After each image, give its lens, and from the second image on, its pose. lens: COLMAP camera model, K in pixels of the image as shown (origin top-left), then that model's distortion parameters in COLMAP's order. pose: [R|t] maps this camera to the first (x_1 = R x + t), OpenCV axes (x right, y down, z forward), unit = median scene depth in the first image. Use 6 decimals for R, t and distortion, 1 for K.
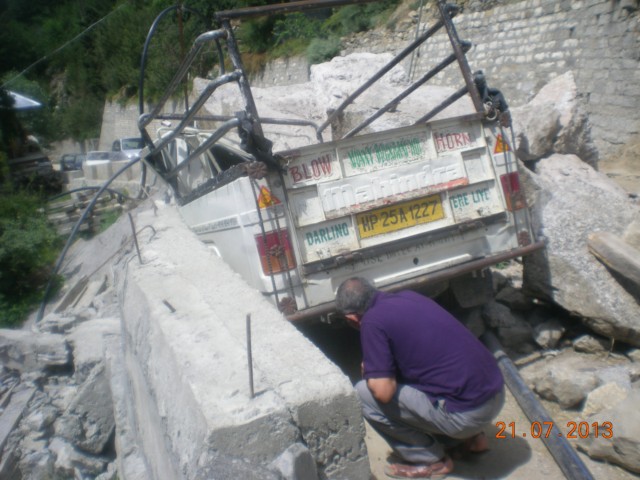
lens RADIAL K [[734.3, 0, 320.0], [0, 734.3, 240.0], [0, 0, 1]] dist [-0.018376, -0.401540]
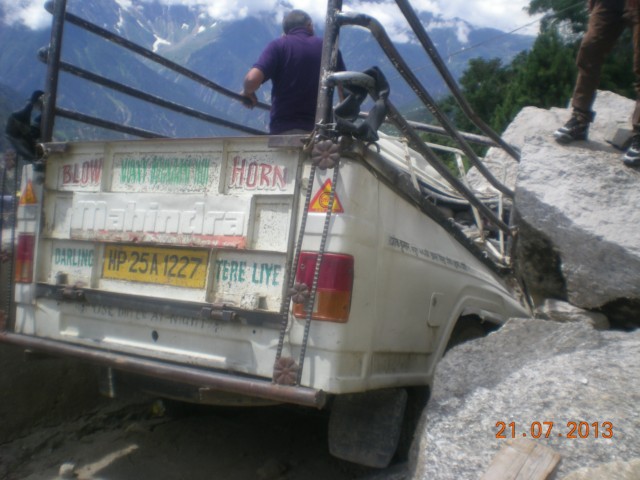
lens RADIAL K [[734.3, 0, 320.0], [0, 734.3, 240.0], [0, 0, 1]] dist [-0.018376, -0.401540]
pose [[0.573136, 0.244635, -0.782093, 0.724953], [-0.250414, 0.961031, 0.117098, -0.173144], [0.780262, 0.128734, 0.612062, 0.696011]]
